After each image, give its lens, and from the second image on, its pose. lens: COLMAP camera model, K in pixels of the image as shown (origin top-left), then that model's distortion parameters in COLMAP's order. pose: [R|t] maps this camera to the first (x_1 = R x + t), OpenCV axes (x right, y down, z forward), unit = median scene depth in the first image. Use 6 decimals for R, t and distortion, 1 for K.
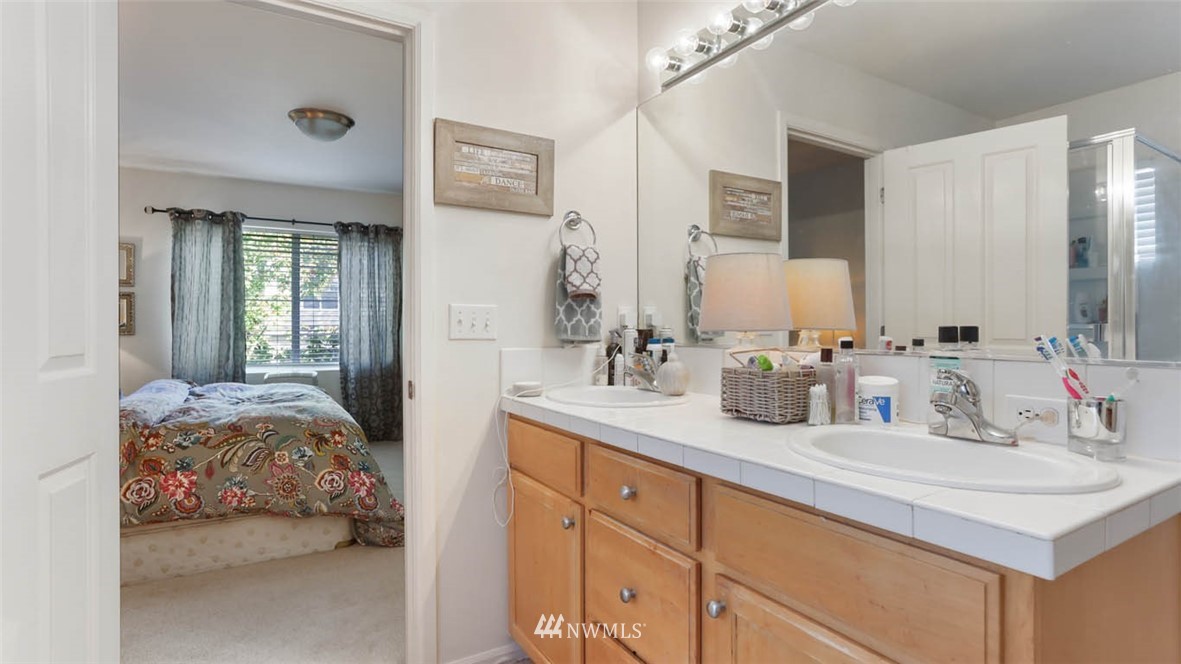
lens RADIAL K [[575.3, 0, 598.1], [0, 575.3, 323.5], [0, 0, 1]] dist [-0.047700, 0.031606]
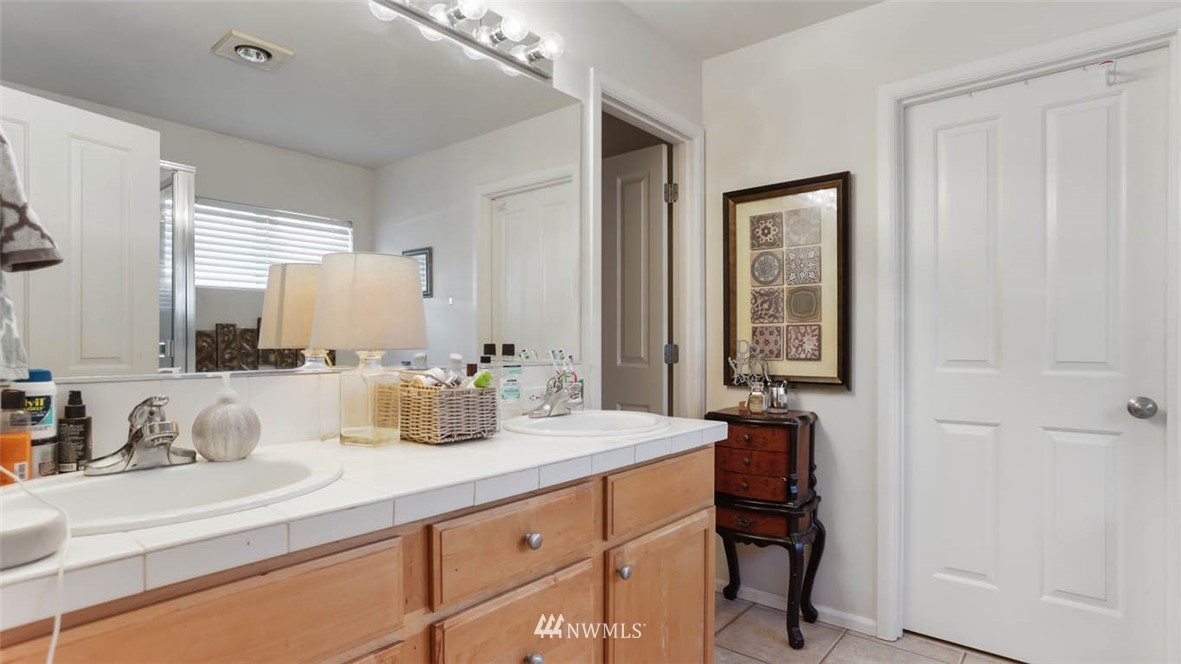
lens RADIAL K [[588.9, 0, 590.5], [0, 588.9, 332.0], [0, 0, 1]] dist [-0.051172, 0.031733]
pose [[-0.311951, 0.021162, 0.949862, -0.803530], [-0.008055, 0.999657, -0.024917, 0.007707], [-0.950064, -0.015424, -0.311674, 1.196690]]
